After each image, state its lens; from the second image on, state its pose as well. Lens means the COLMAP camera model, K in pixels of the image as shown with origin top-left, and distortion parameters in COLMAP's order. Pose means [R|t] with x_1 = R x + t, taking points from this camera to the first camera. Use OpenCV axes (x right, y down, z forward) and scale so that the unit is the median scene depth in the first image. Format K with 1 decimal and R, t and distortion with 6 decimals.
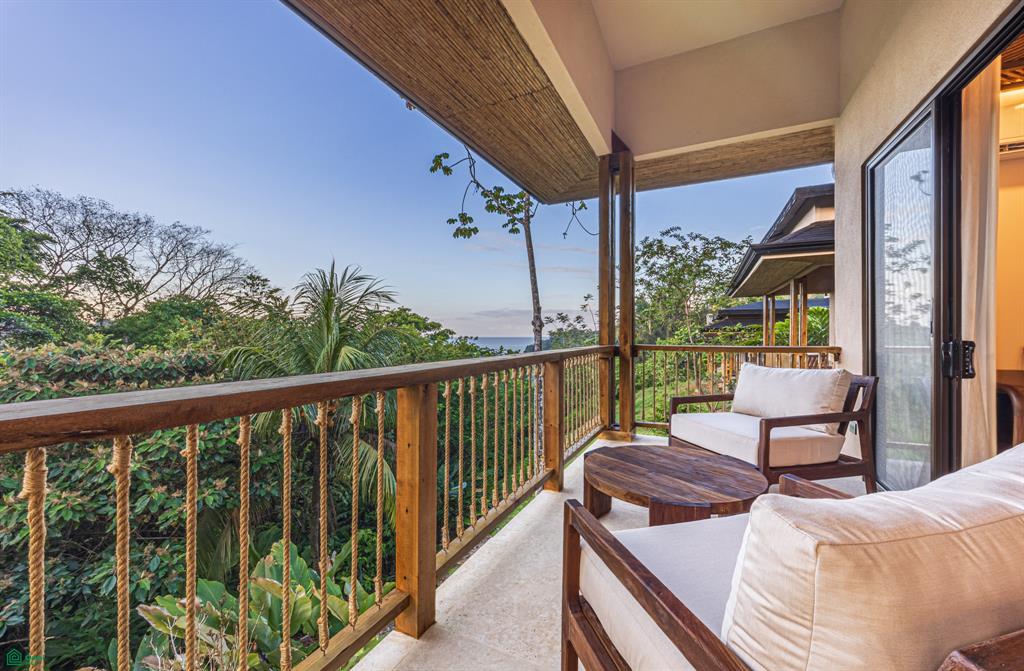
lens RADIAL K [[401.1, 0, 512.1], [0, 401.1, 332.5], [0, 0, 1]] dist [-0.002095, -0.000014]
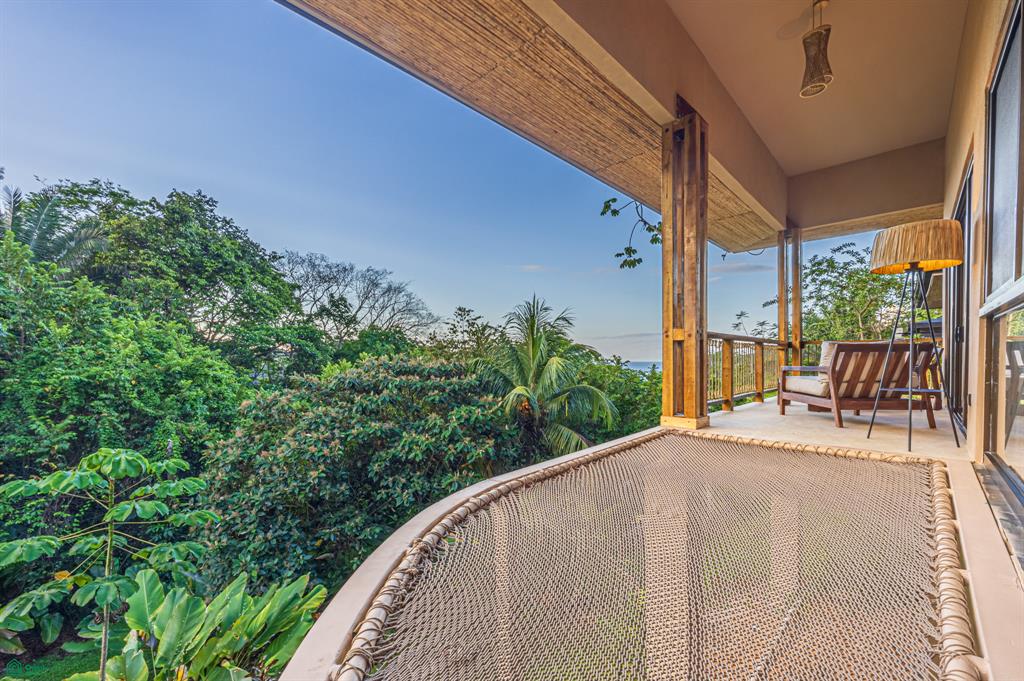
lens RADIAL K [[399.2, 0, 512.7], [0, 399.2, 356.3], [0, 0, 1]] dist [0.002676, 0.000064]
pose [[0.946000, -0.003971, -0.324143, -0.067661], [0.004815, 0.999987, 0.001804, 0.018844], [0.324131, -0.003267, 0.946006, -0.220497]]
